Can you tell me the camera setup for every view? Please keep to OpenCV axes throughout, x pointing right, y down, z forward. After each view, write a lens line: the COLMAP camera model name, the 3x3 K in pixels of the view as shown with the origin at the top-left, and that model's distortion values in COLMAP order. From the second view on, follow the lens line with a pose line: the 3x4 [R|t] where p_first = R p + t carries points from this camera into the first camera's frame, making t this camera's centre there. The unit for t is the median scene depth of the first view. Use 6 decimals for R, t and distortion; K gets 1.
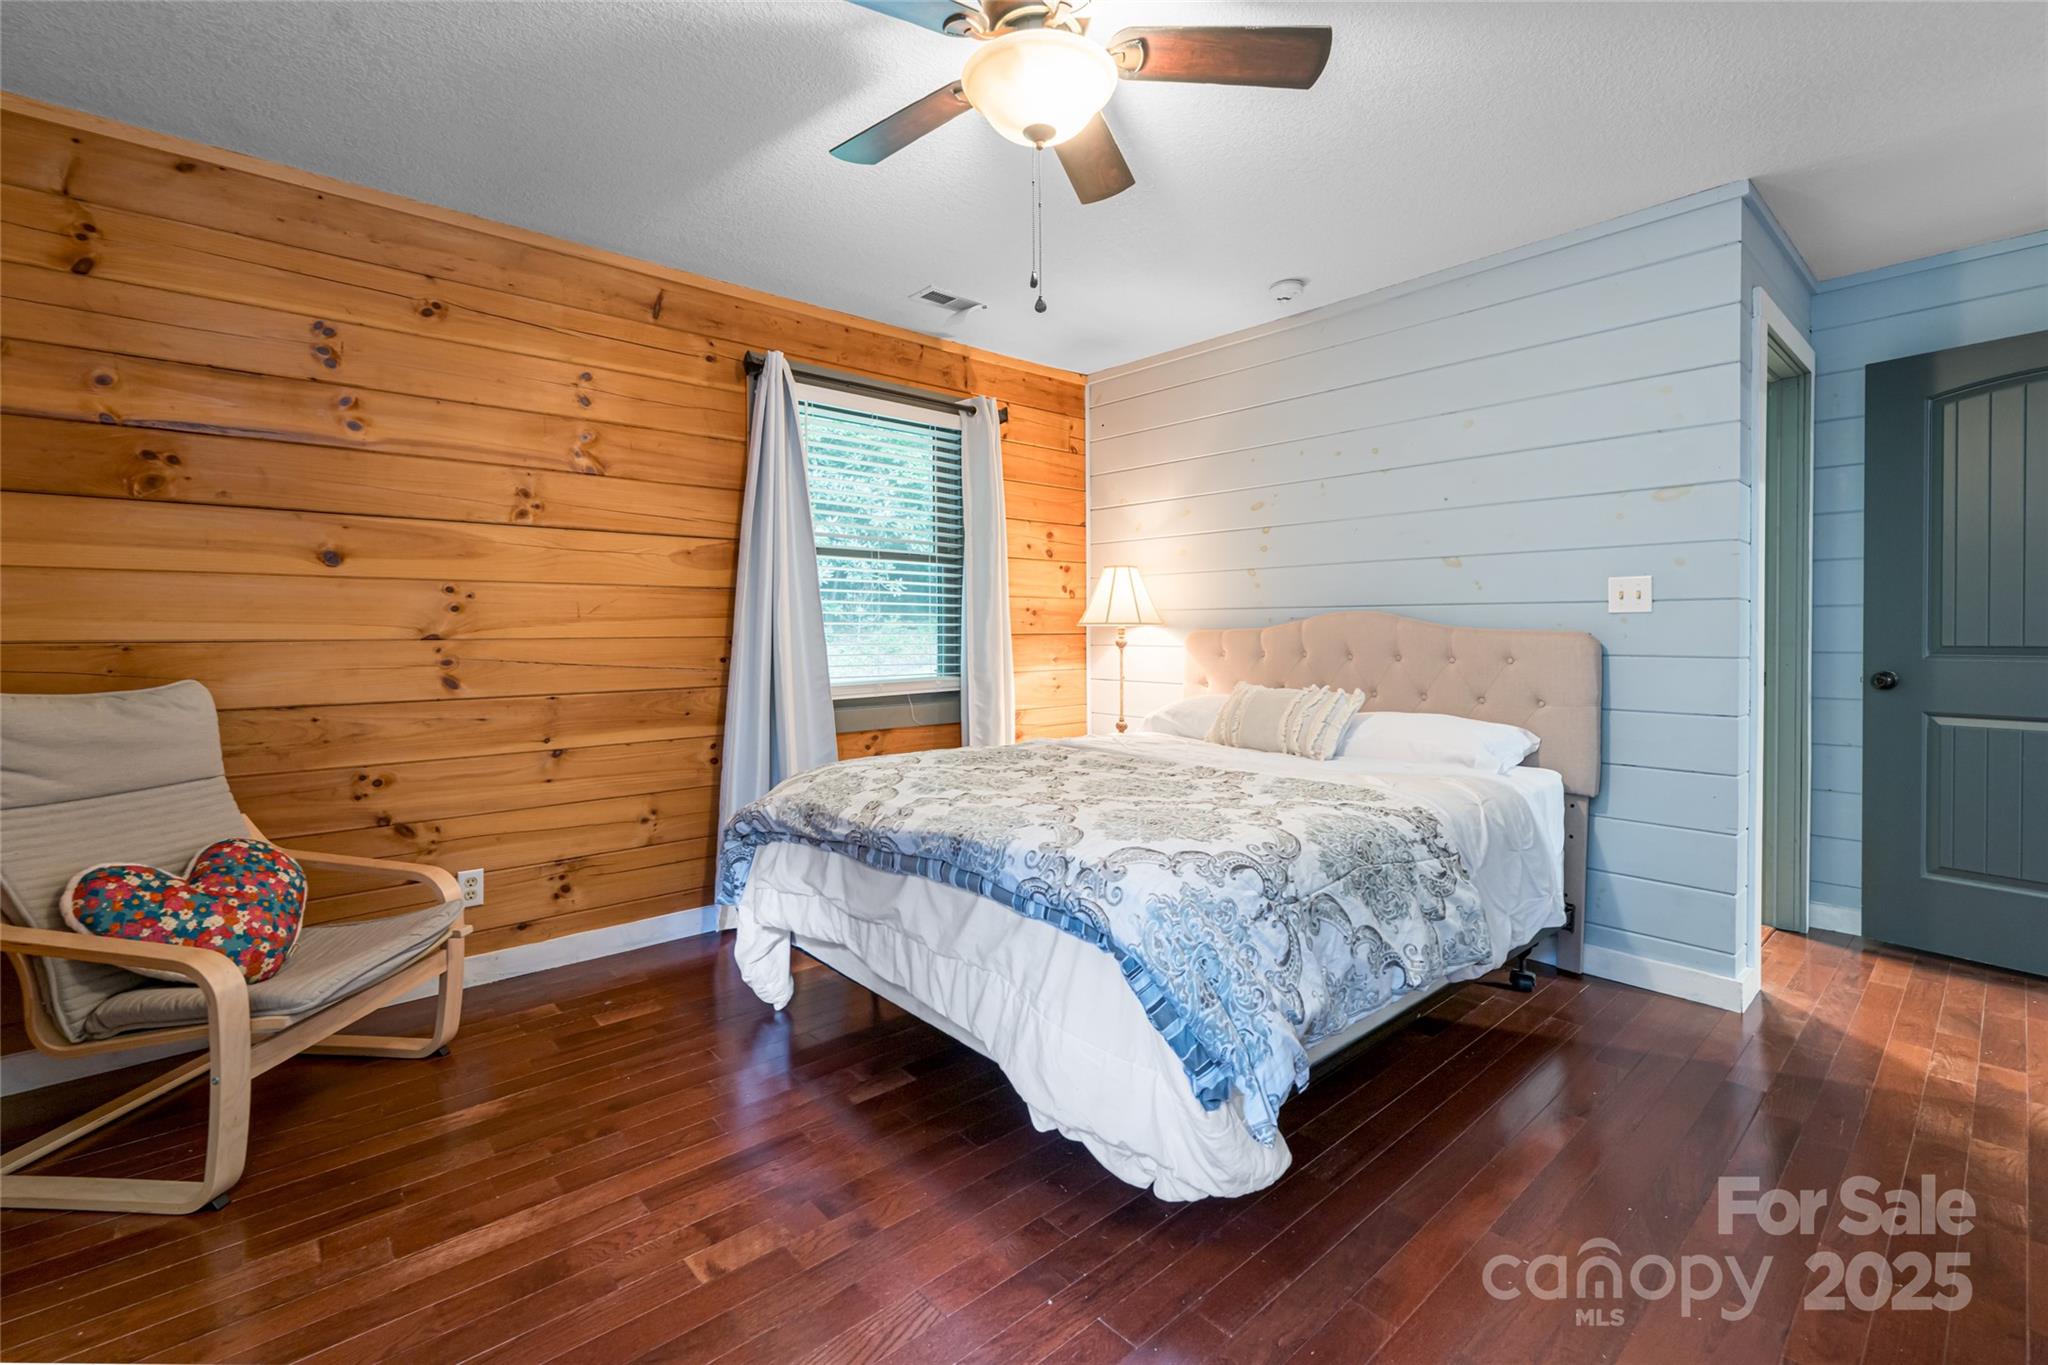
lens RADIAL K [[899.6, 0, 1028.5], [0, 899.6, 639.9], [0, 0, 1]] dist [-0.000731, -0.000028]
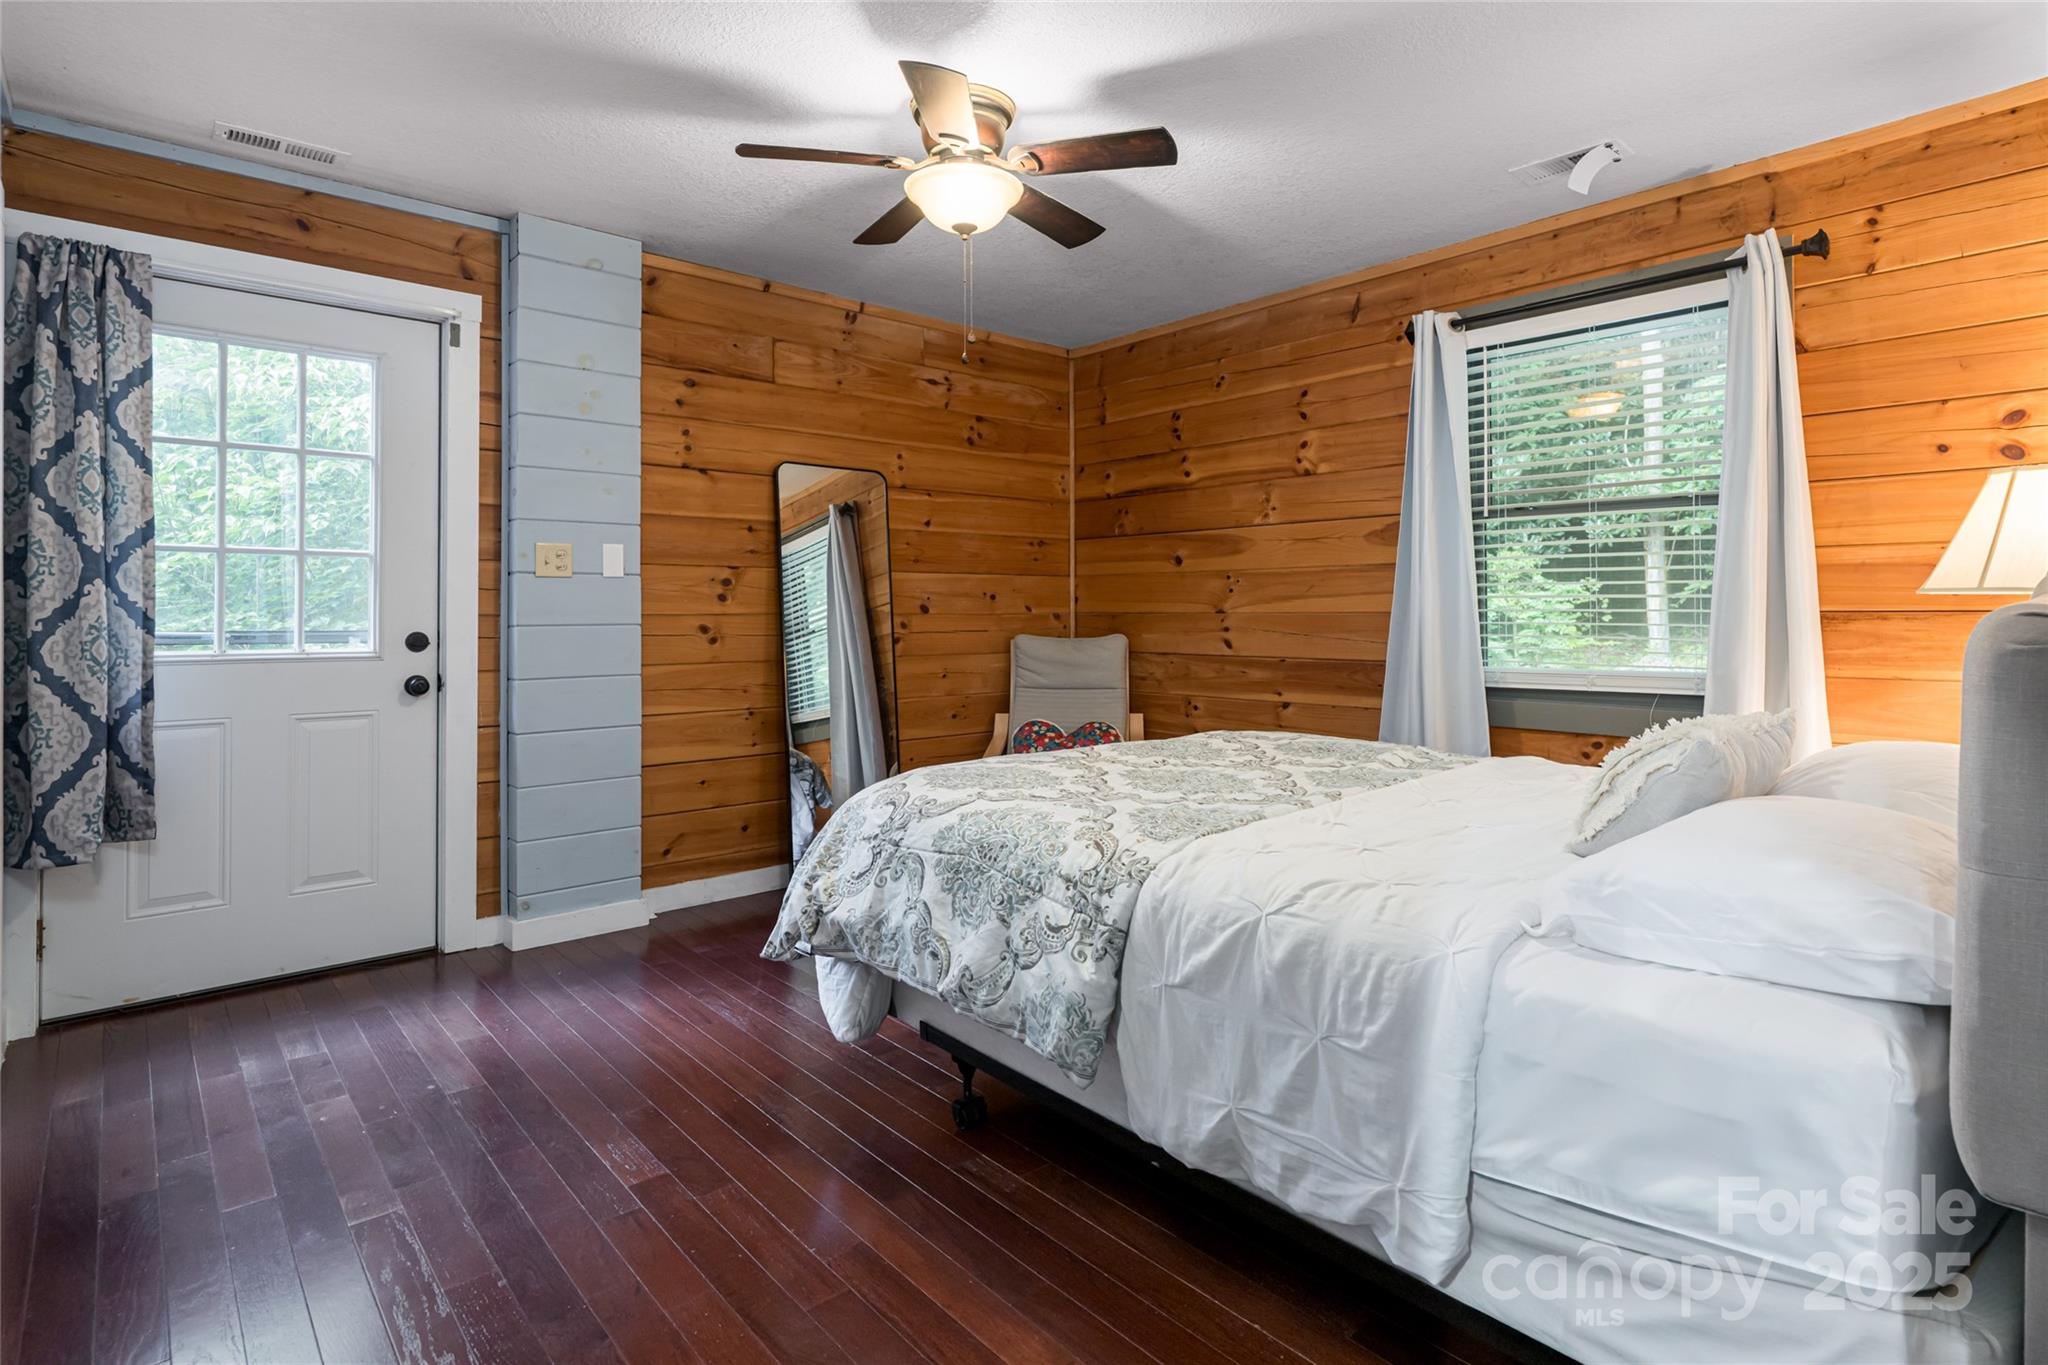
lens RADIAL K [[1004.5, 0, 1027.4], [0, 1004.5, 604.8], [0, 0, 1]] dist [-0.000994, -0.000025]
pose [[-0.005445, -0.003015, -0.999981, 0.973568], [-0.008681, 0.999958, -0.002968, -0.005417], [0.999947, 0.008664, -0.005471, 0.731758]]
